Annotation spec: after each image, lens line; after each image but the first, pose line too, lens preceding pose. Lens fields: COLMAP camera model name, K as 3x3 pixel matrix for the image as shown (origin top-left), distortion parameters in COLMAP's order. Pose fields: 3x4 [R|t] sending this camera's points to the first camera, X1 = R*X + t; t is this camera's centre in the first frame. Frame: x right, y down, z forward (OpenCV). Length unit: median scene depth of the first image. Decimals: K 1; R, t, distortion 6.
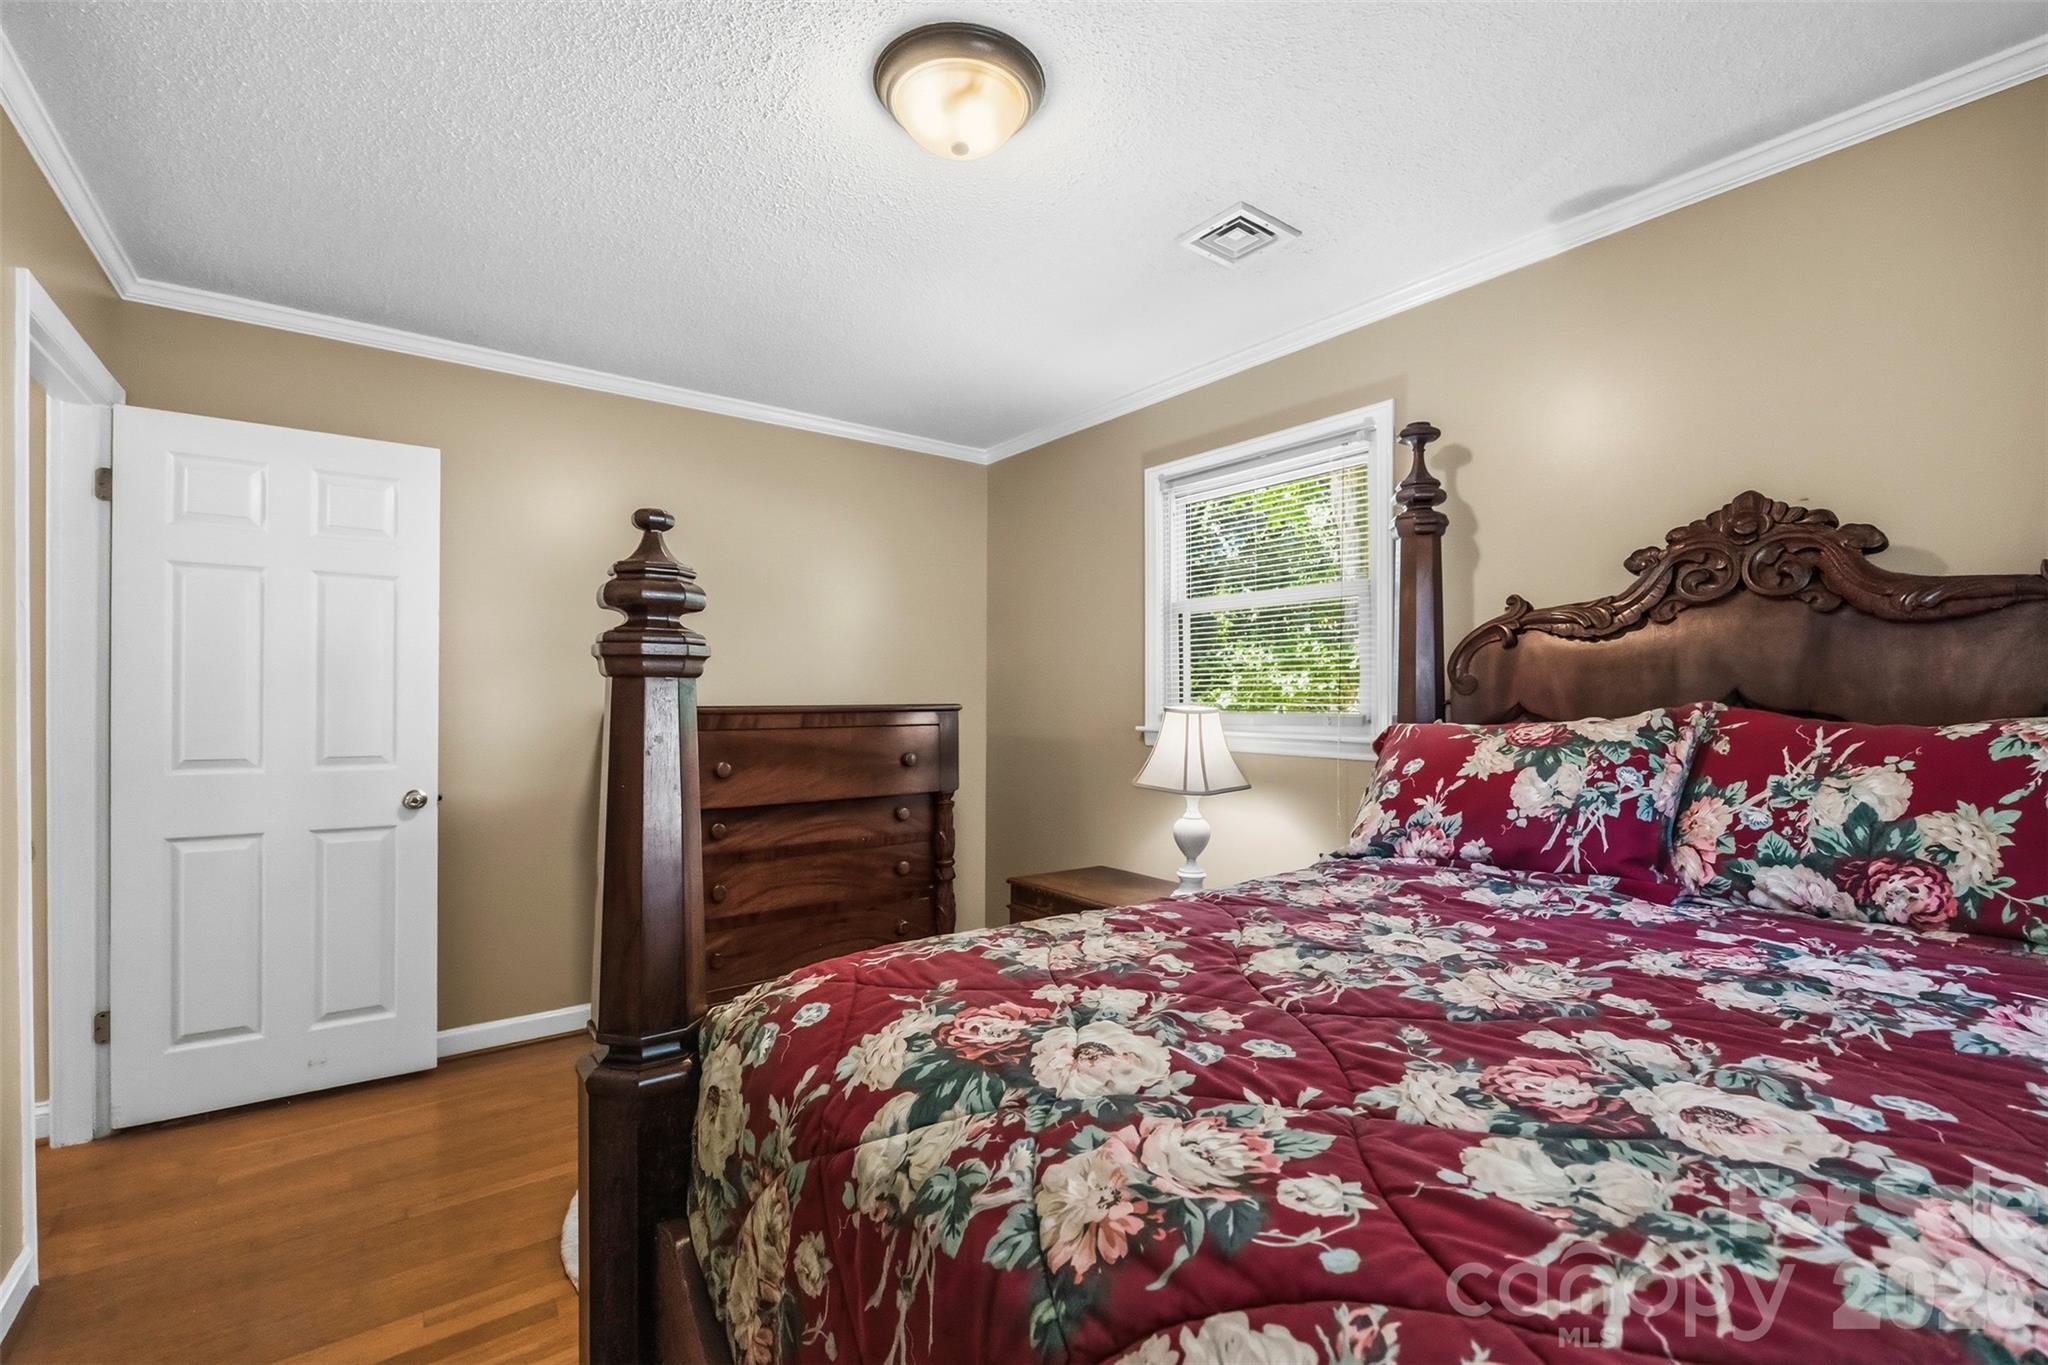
lens RADIAL K [[883.4, 0, 1024.0], [0, 883.4, 682.5], [0, 0, 1]] dist [-0.000122, -0.000005]
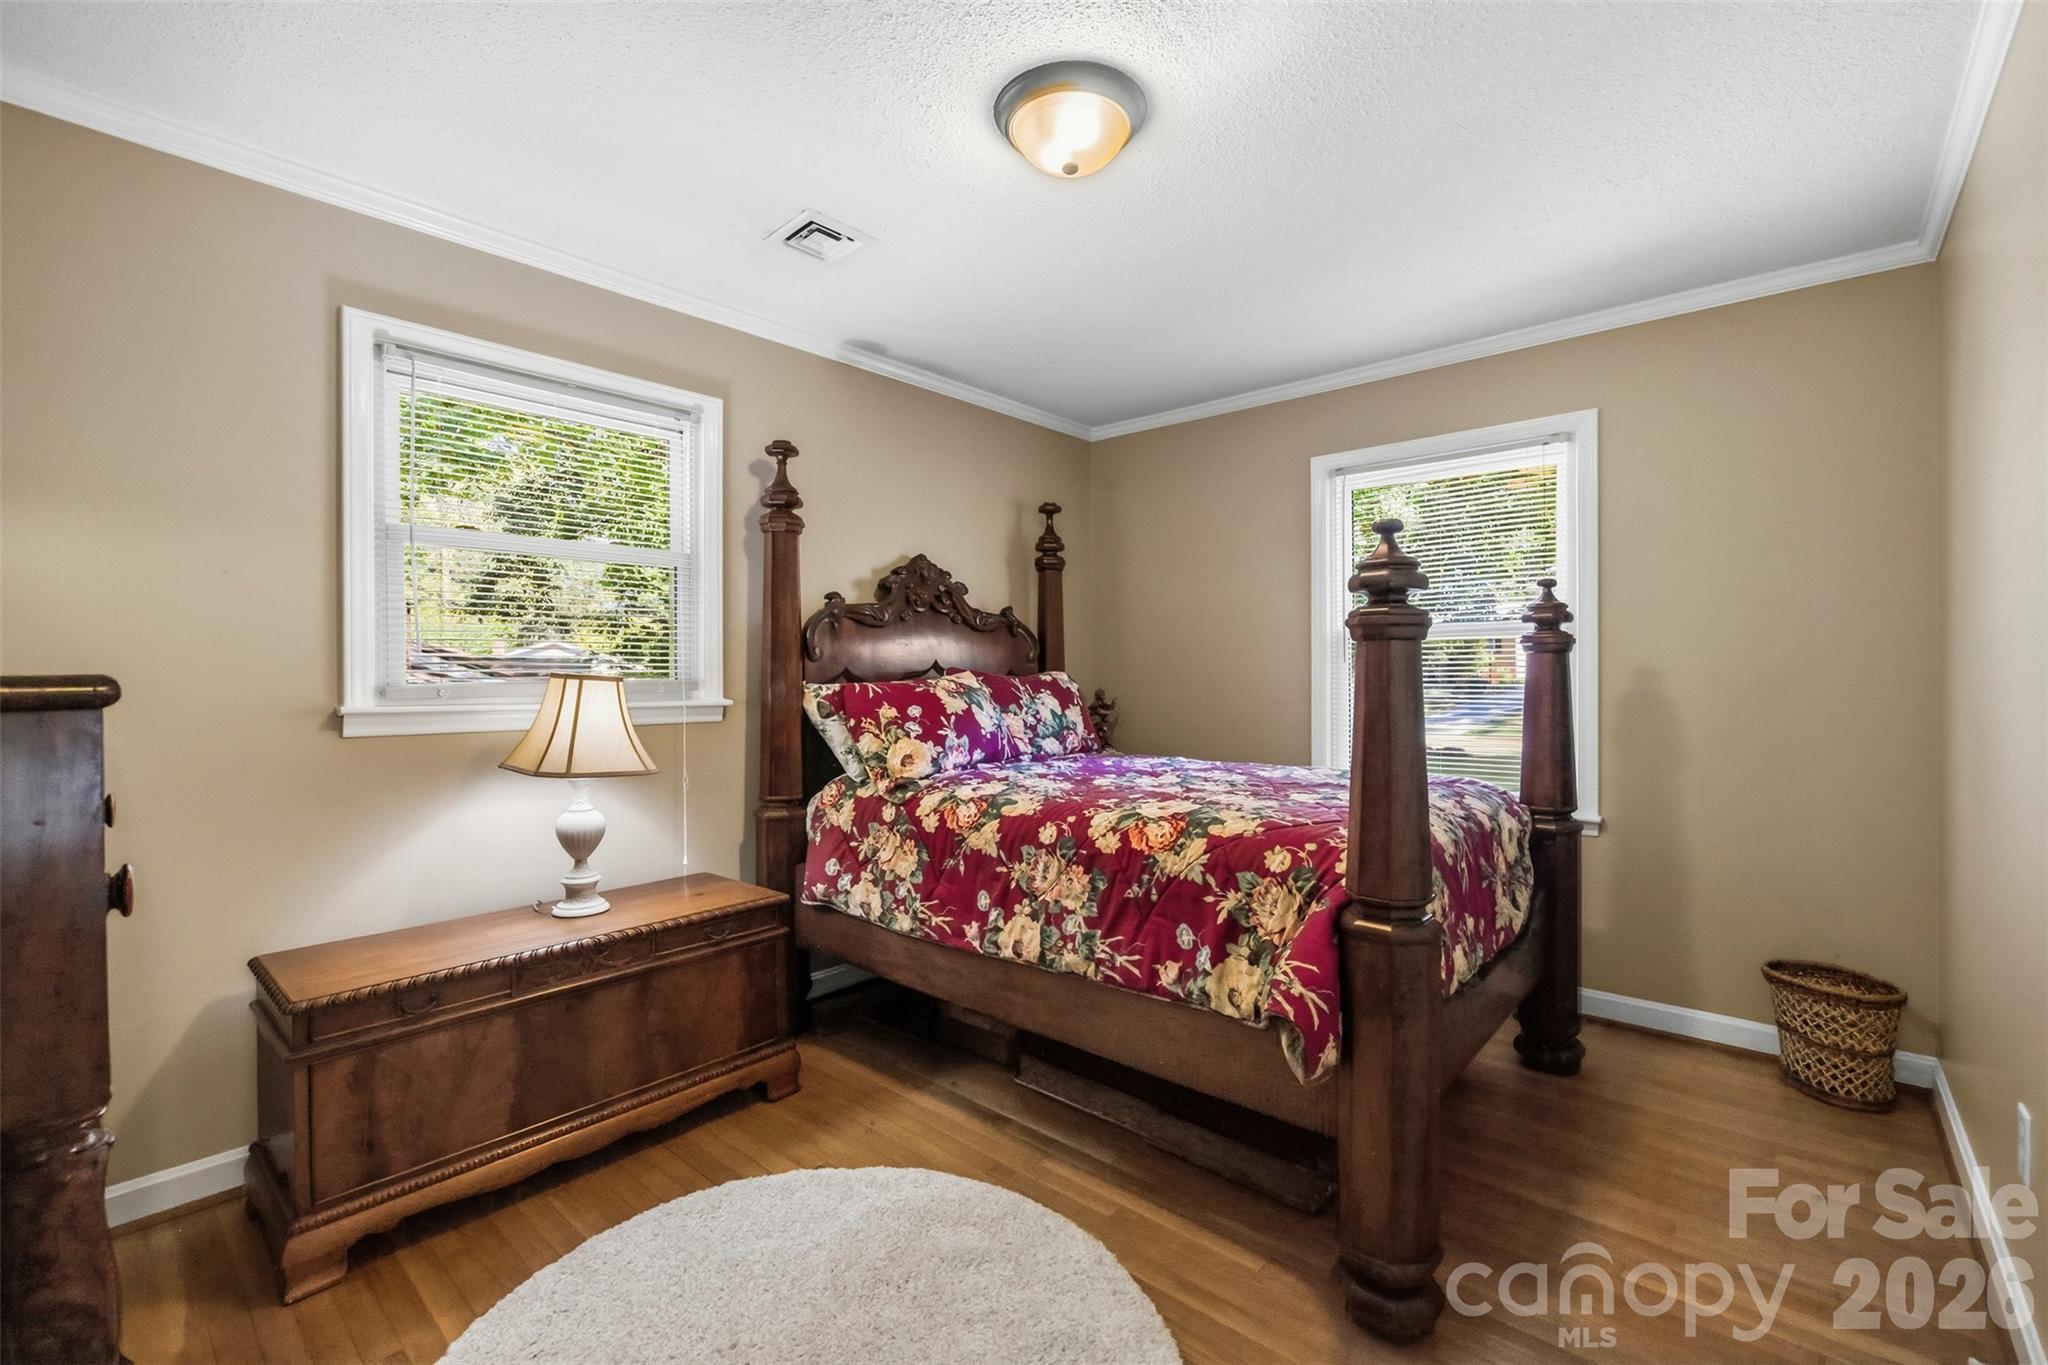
lens RADIAL K [[883.4, 0, 1024.0], [0, 883.4, 682.5], [0, 0, 1]] dist [-0.000122, -0.000005]
pose [[-0.205134, -0.011039, 0.978672, -0.893524], [-0.011319, 0.999896, 0.008906, 0.028620], [-0.978668, -0.009251, -0.205238, 0.994261]]
